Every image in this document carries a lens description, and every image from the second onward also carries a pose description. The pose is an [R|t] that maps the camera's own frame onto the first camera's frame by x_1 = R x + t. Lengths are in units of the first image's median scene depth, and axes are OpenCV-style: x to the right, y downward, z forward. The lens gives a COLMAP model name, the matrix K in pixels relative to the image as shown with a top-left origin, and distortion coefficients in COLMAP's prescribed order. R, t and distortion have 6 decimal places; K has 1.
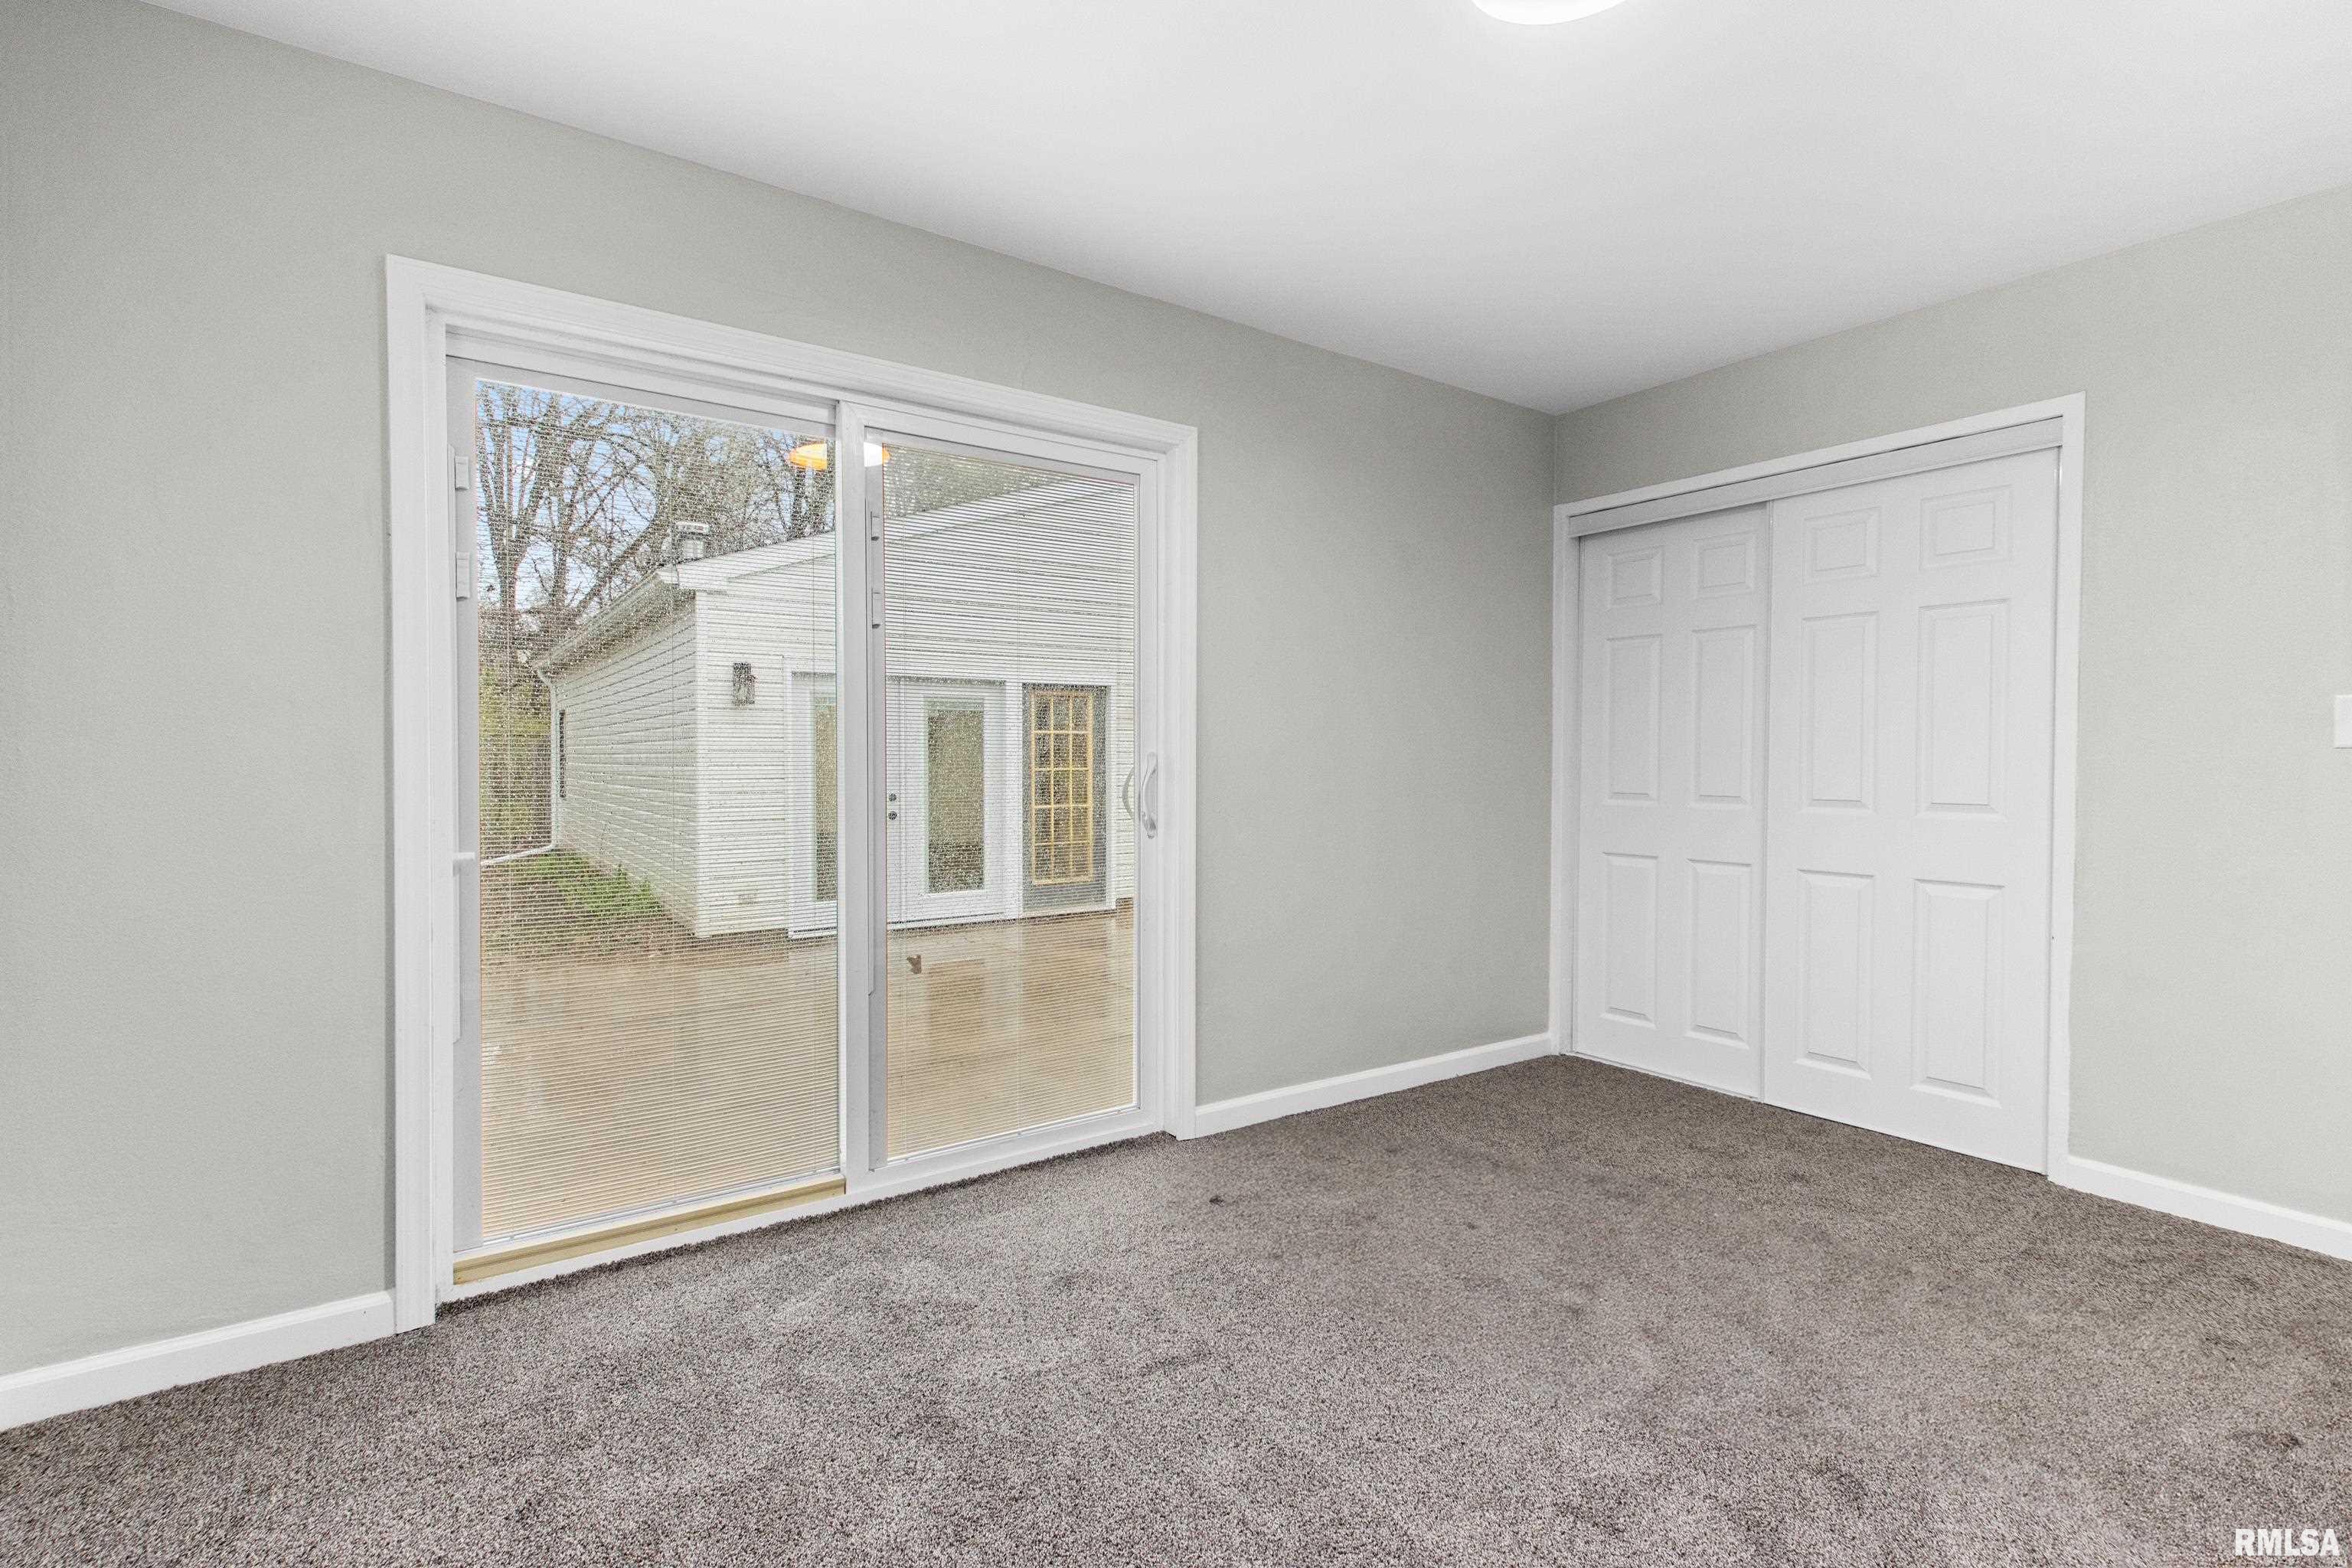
lens RADIAL K [[1097.3, 0, 1158.2], [0, 1097.3, 779.5], [0, 0, 1]] dist [0.030640, -0.022367]
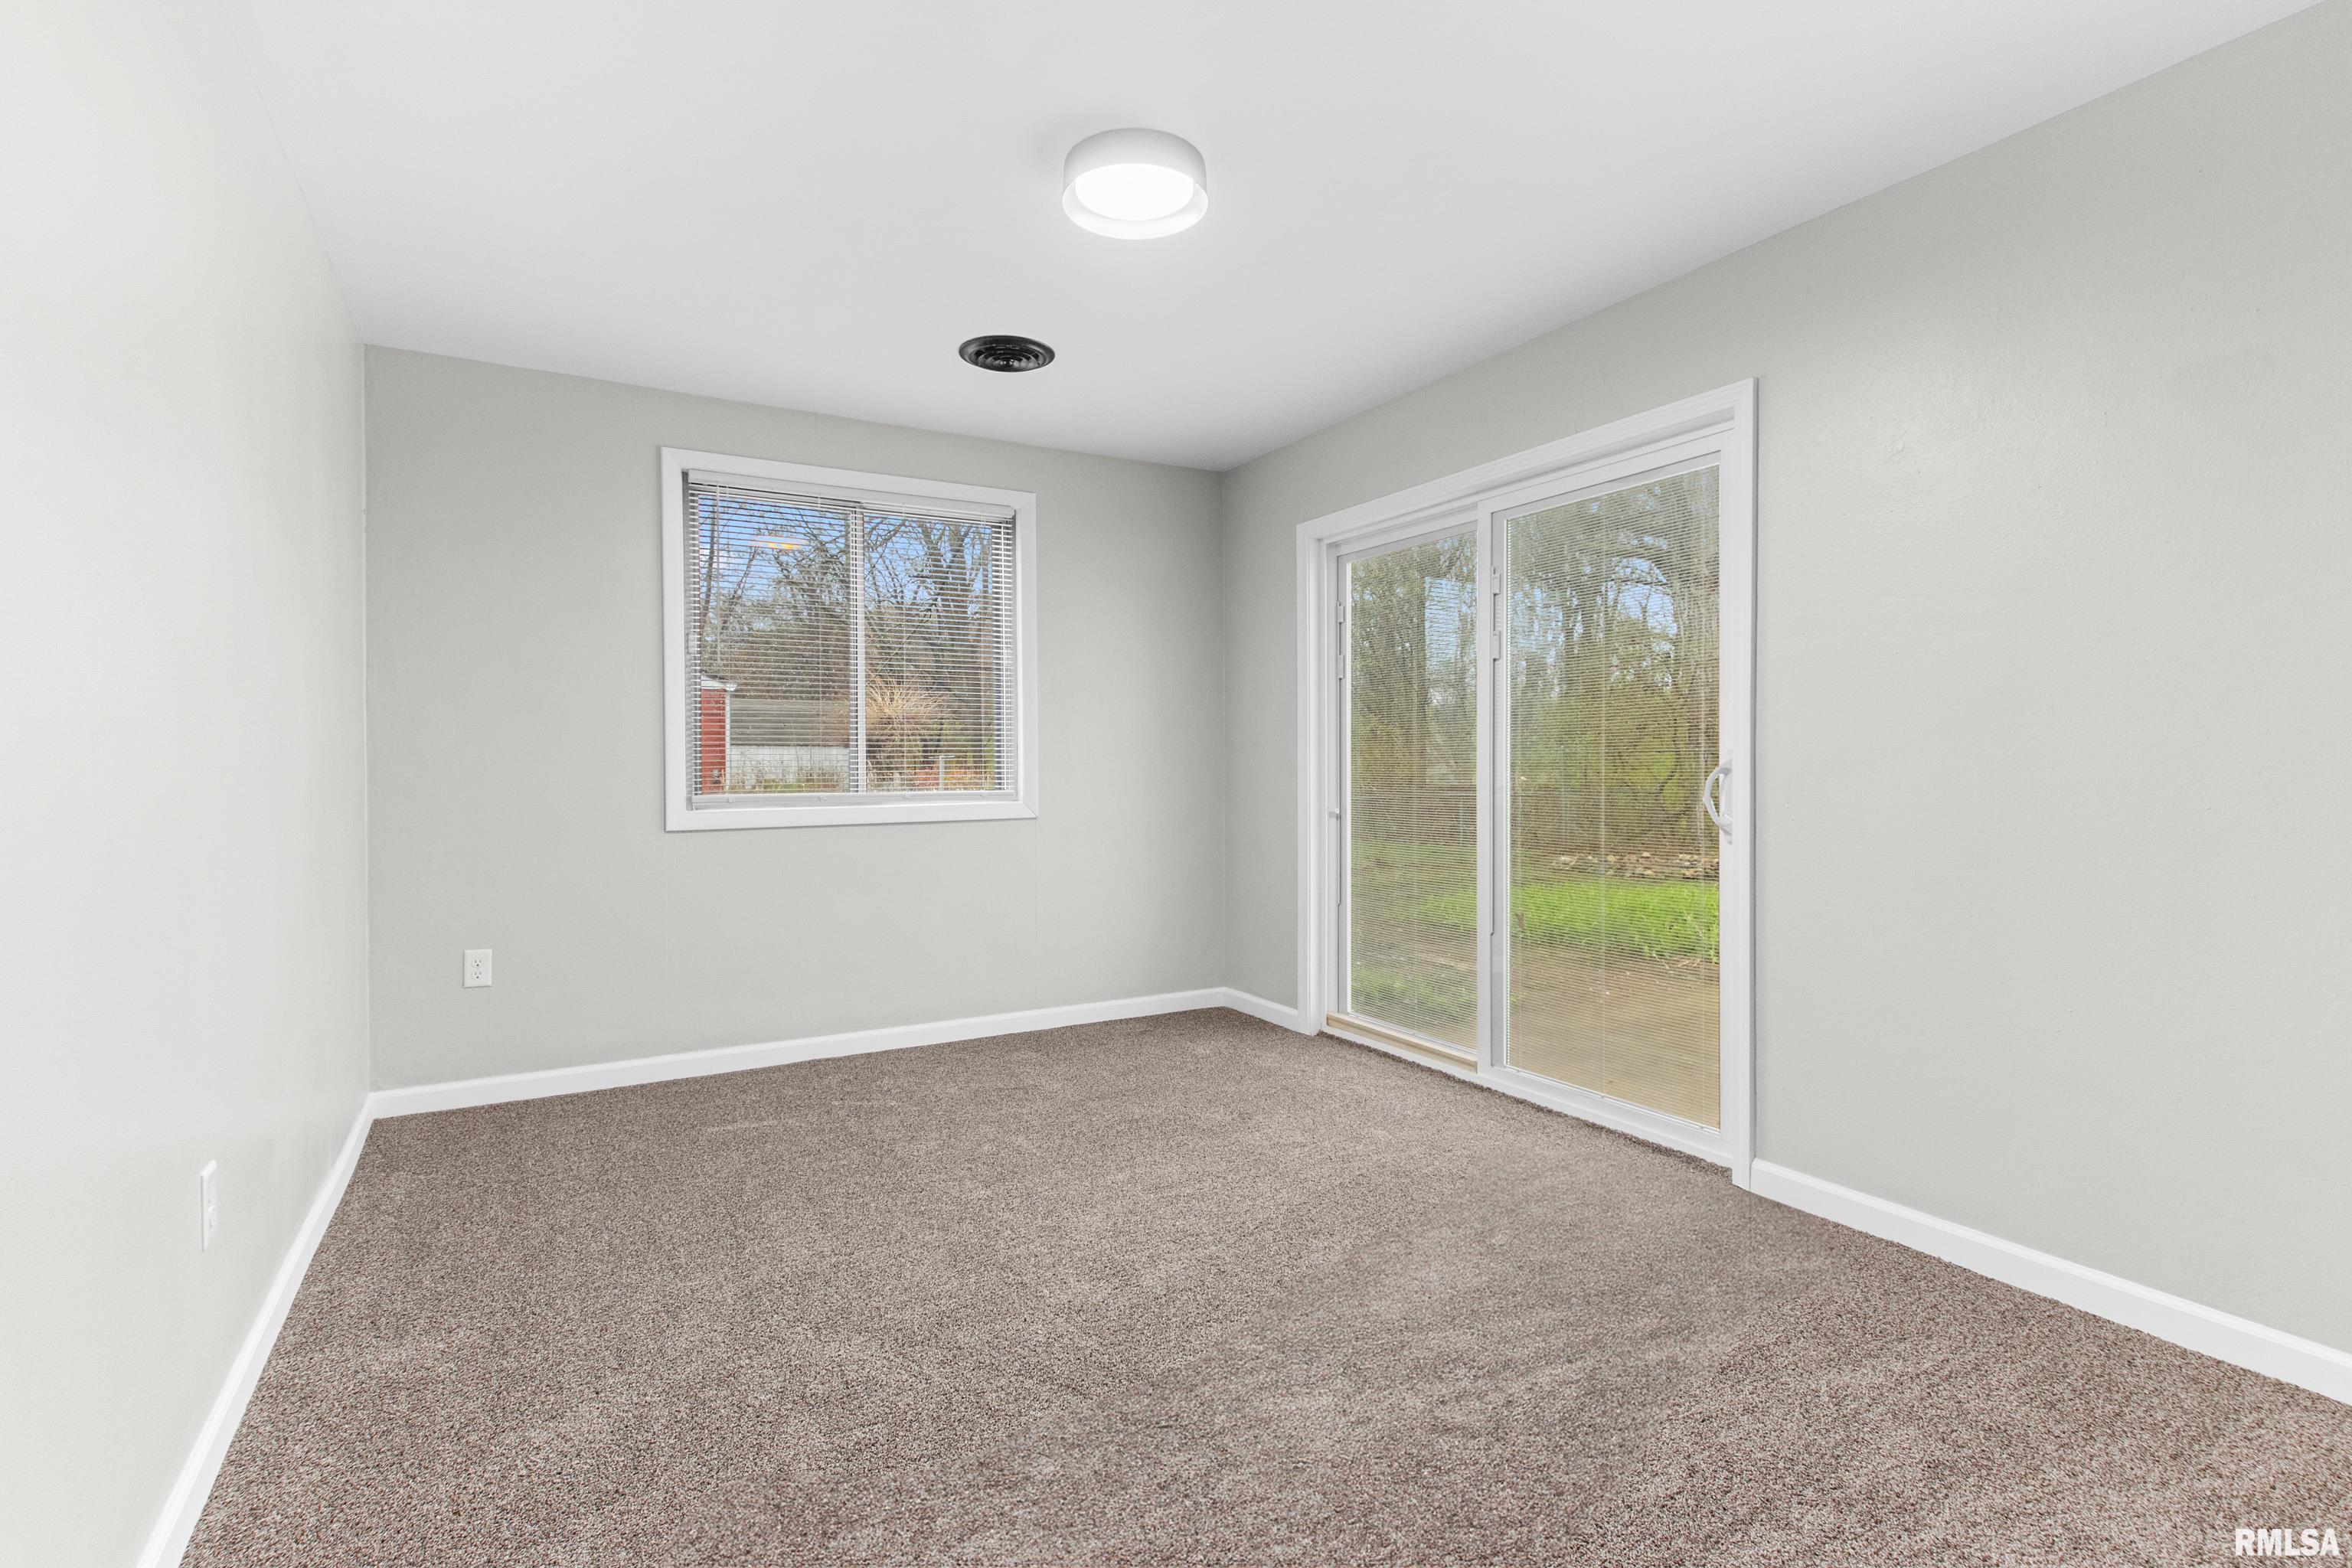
lens RADIAL K [[1097.3, 0, 1158.2], [0, 1097.3, 779.5], [0, 0, 1]] dist [0.030640, -0.022367]
pose [[-0.095330, 0.013092, -0.995360, 1.091700], [-0.014779, 0.999785, 0.014566, -0.007241], [0.995336, 0.016099, -0.095116, 0.707983]]
